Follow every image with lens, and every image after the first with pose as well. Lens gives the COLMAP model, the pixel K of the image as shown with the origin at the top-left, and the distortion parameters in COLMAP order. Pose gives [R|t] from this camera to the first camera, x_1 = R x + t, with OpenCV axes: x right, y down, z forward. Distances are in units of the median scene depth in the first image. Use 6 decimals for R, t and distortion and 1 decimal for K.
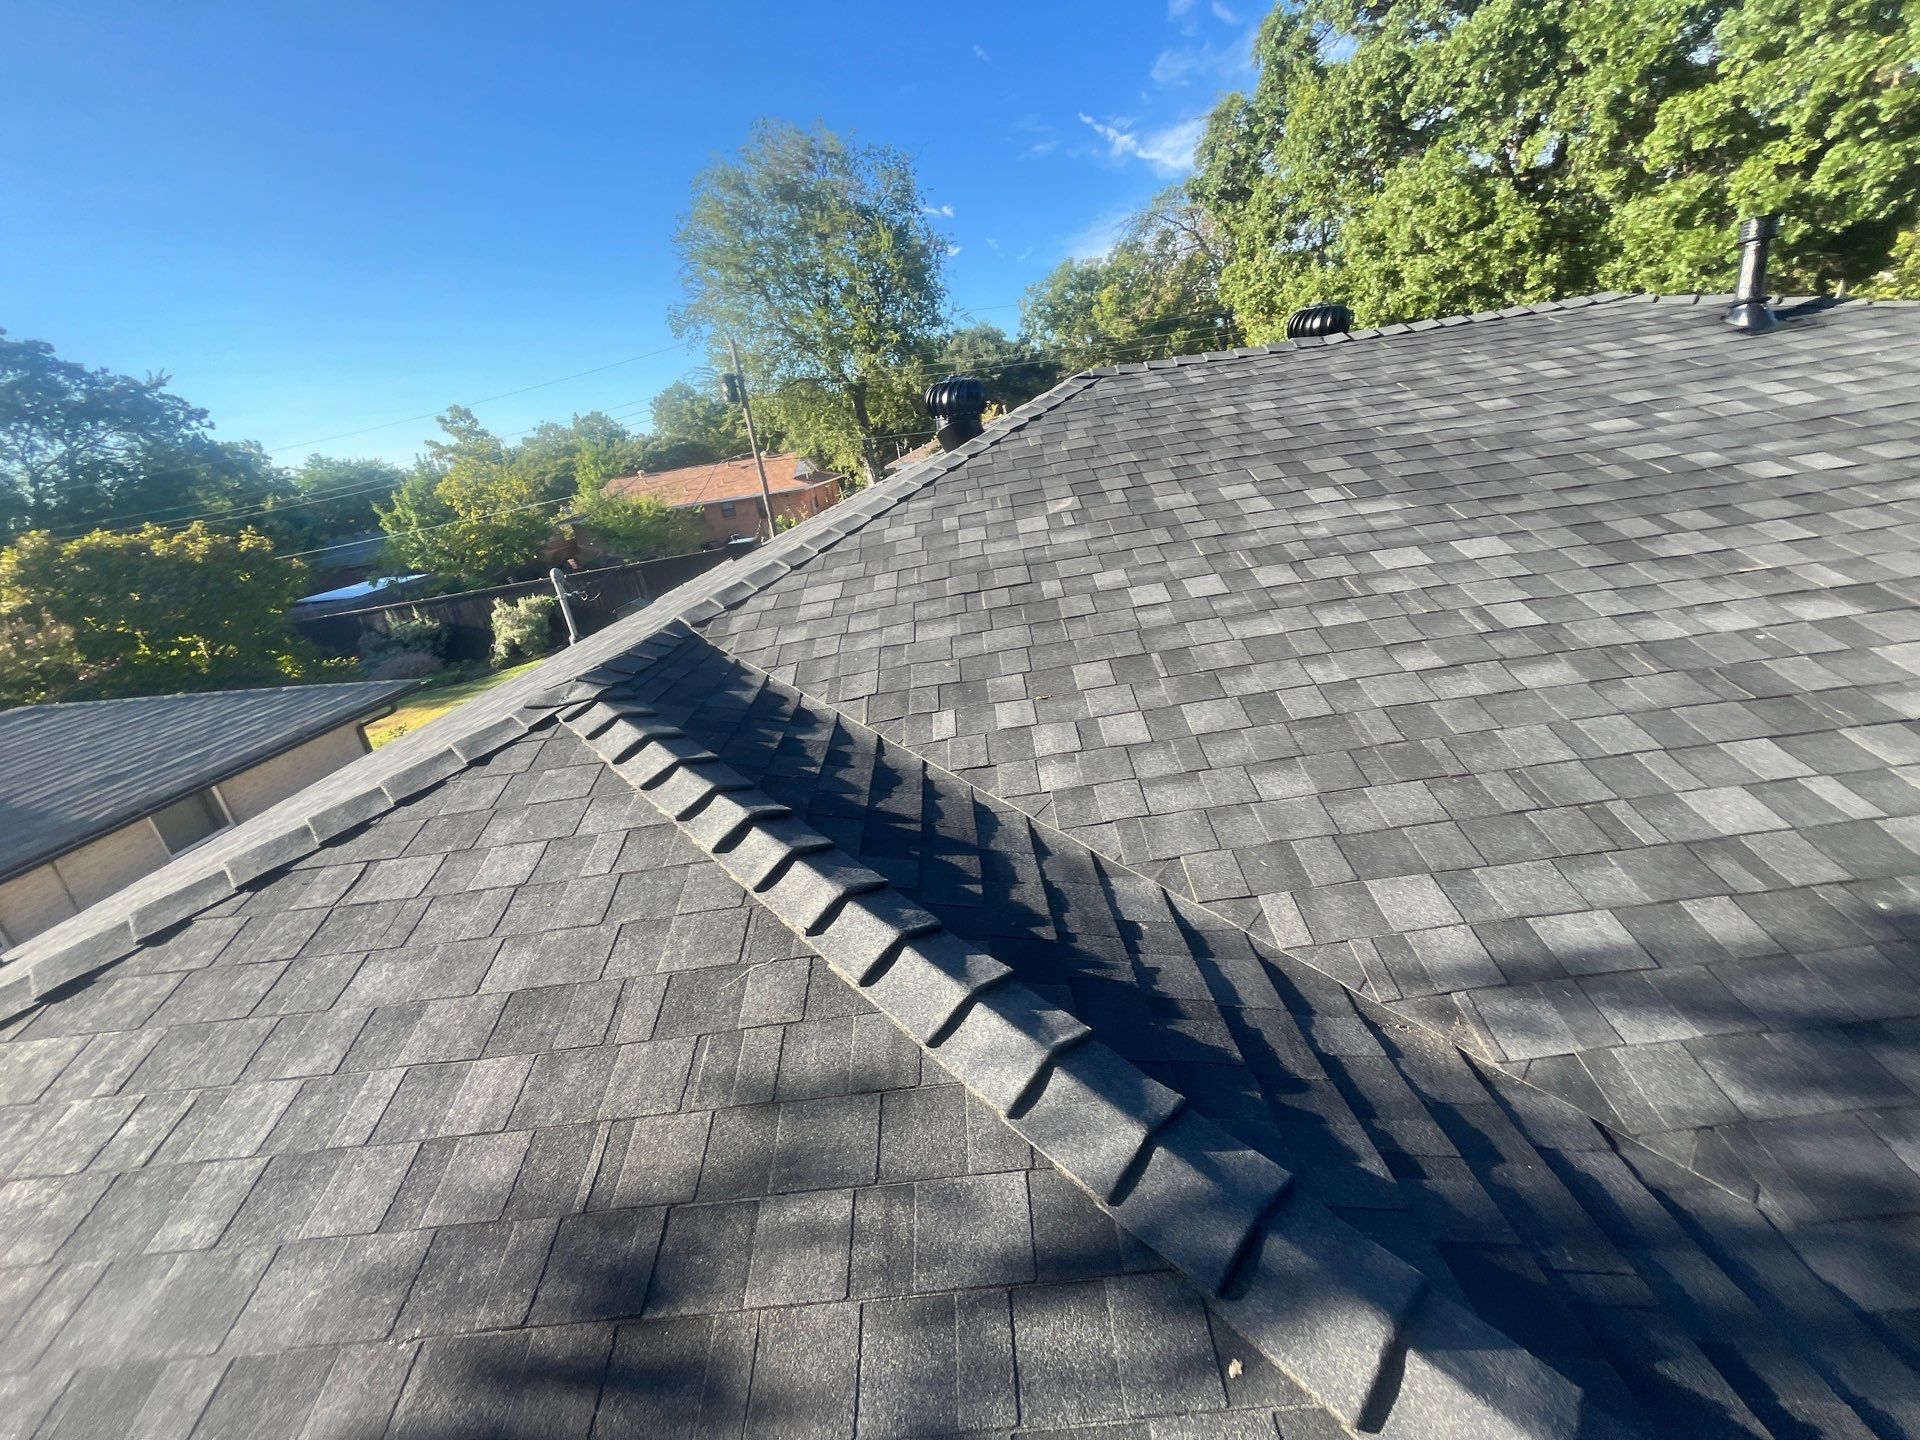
lens RADIAL K [[777.3, 0, 955.7], [0, 777.3, 719.5], [0, 0, 1]] dist [-0.002351, -0.000594]
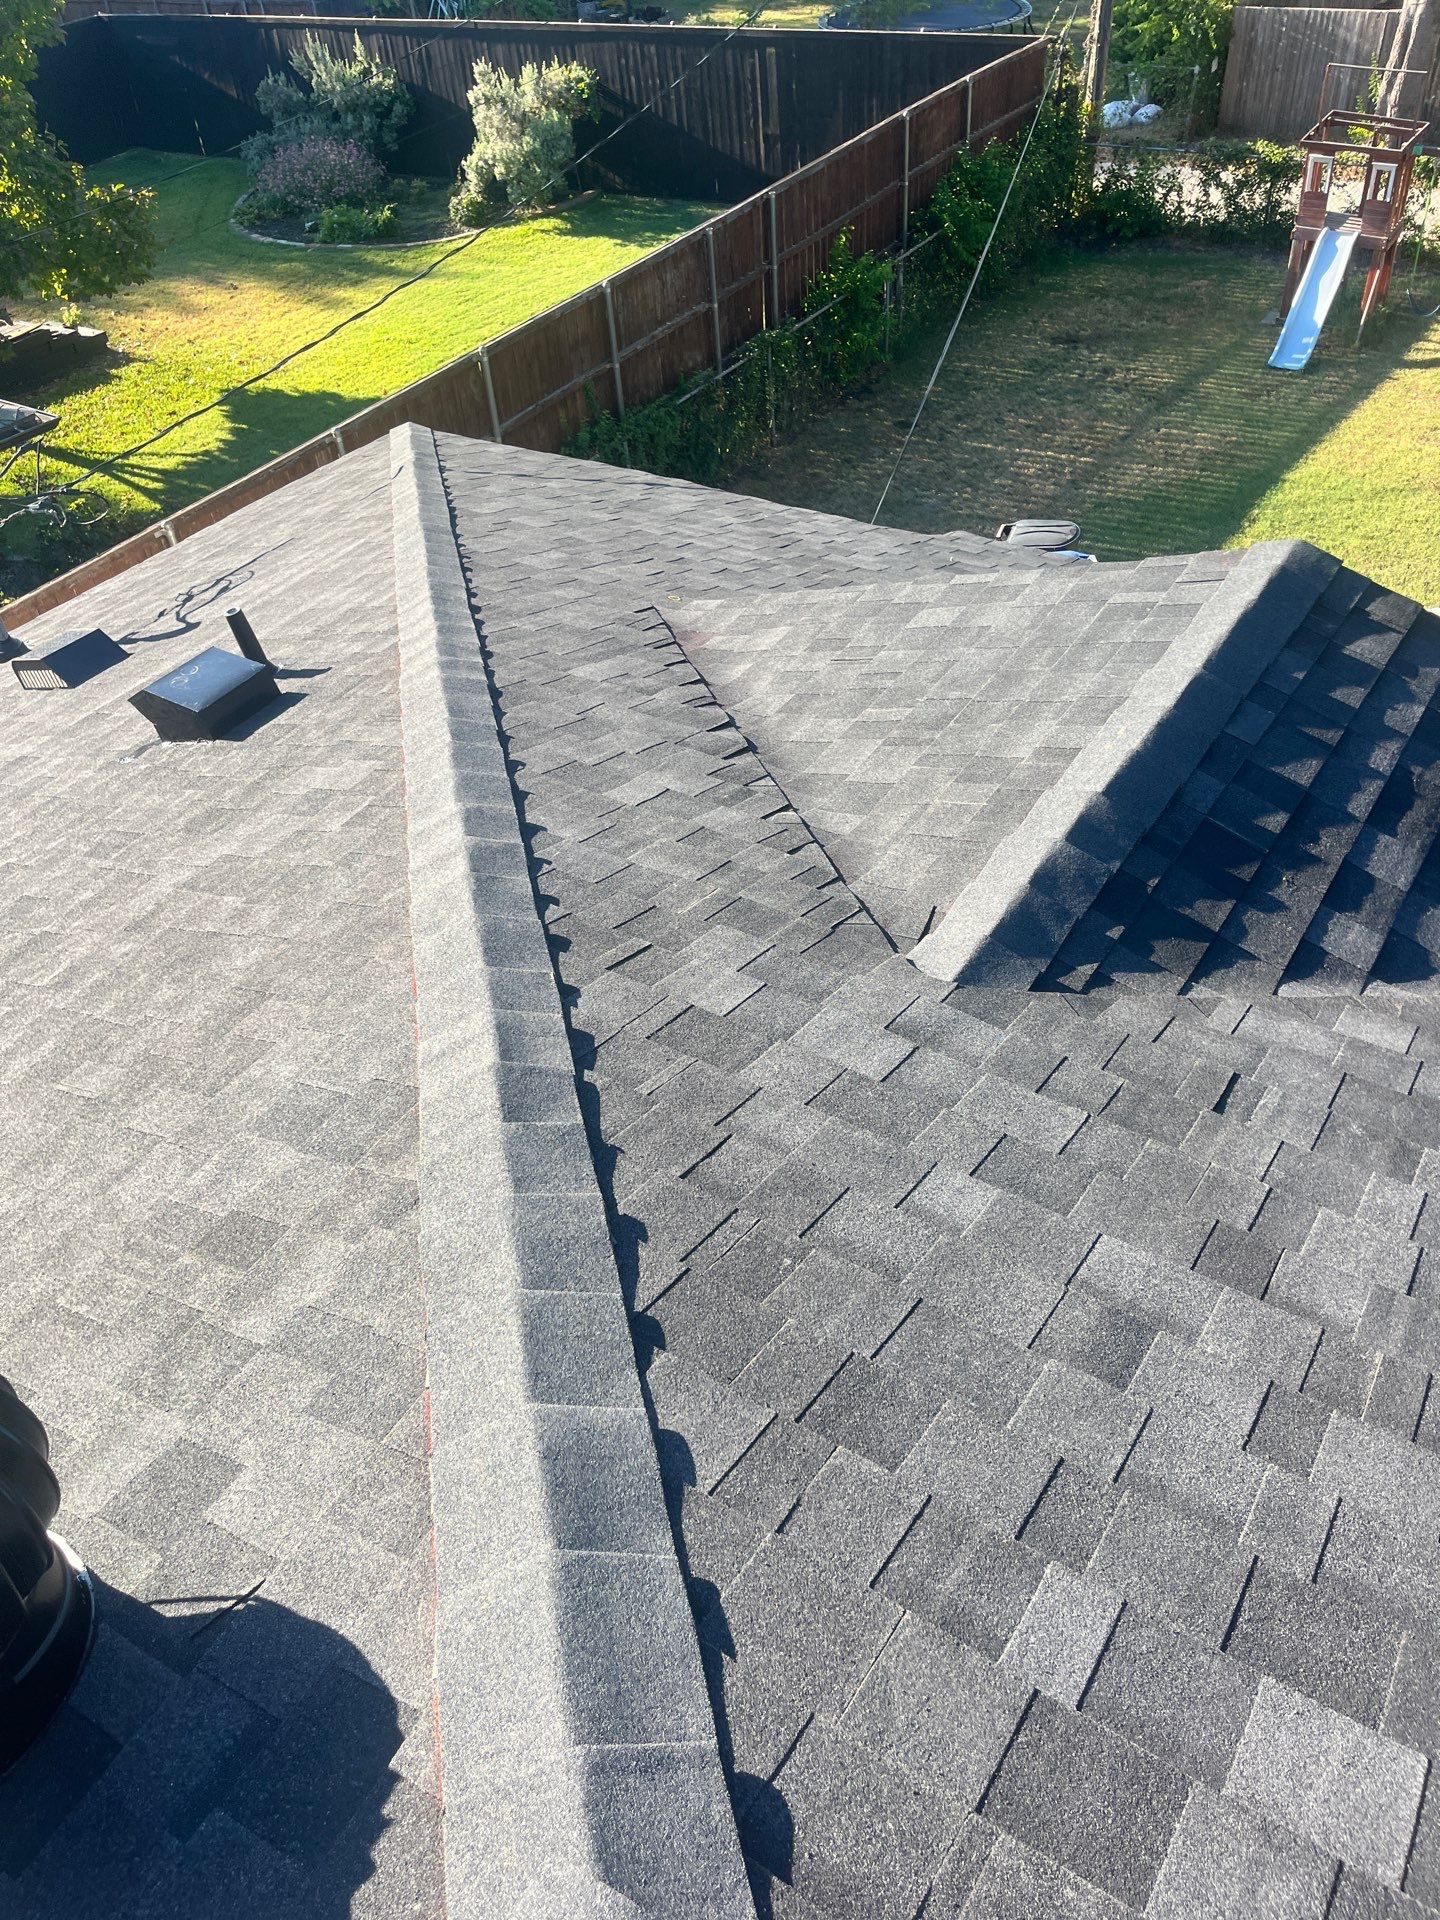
lens RADIAL K [[1442.7, 0, 711.5], [0, 1442.7, 953.6], [0, 0, 1]] dist [0.066061, -0.090308]
pose [[0.845670, 0.420455, -0.328725, 0.081452], [-0.244775, 0.852880, 0.461173, -0.305818], [0.474266, -0.309536, 0.824172, 0.409992]]
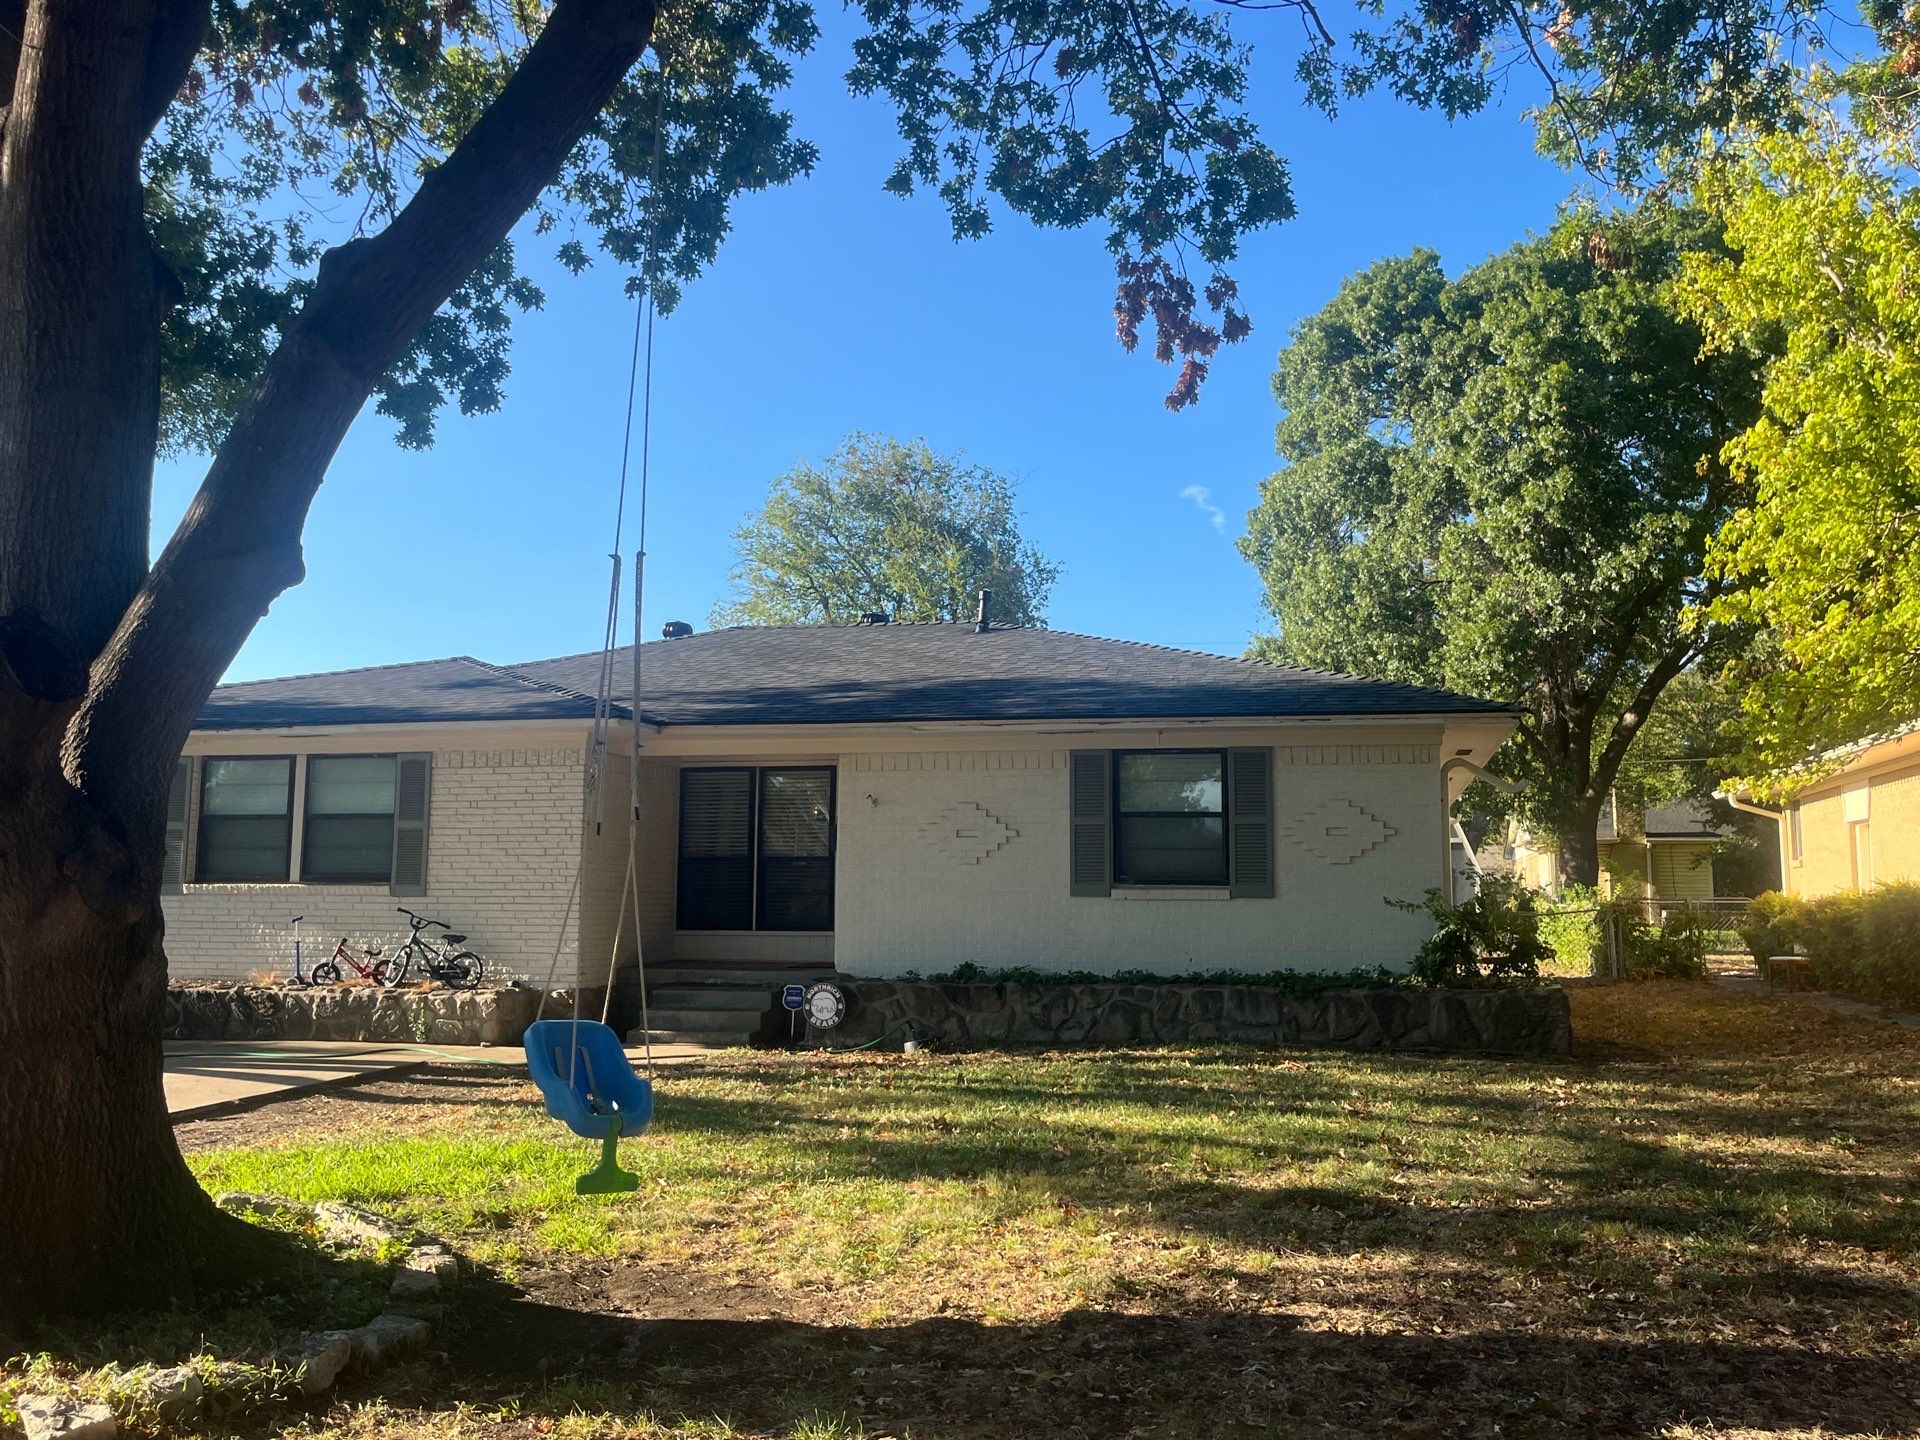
lens RADIAL K [[1652.1, 0, 976.5], [0, 1652.1, 751.1], [0, 0, 1]] dist [0.005299, 0.003341]
pose [[0.966038, 0.130072, -0.223276, 0.812312], [-0.212119, 0.892638, -0.397747, 0.657969], [0.147569, 0.431600, 0.889913, -1.193175]]
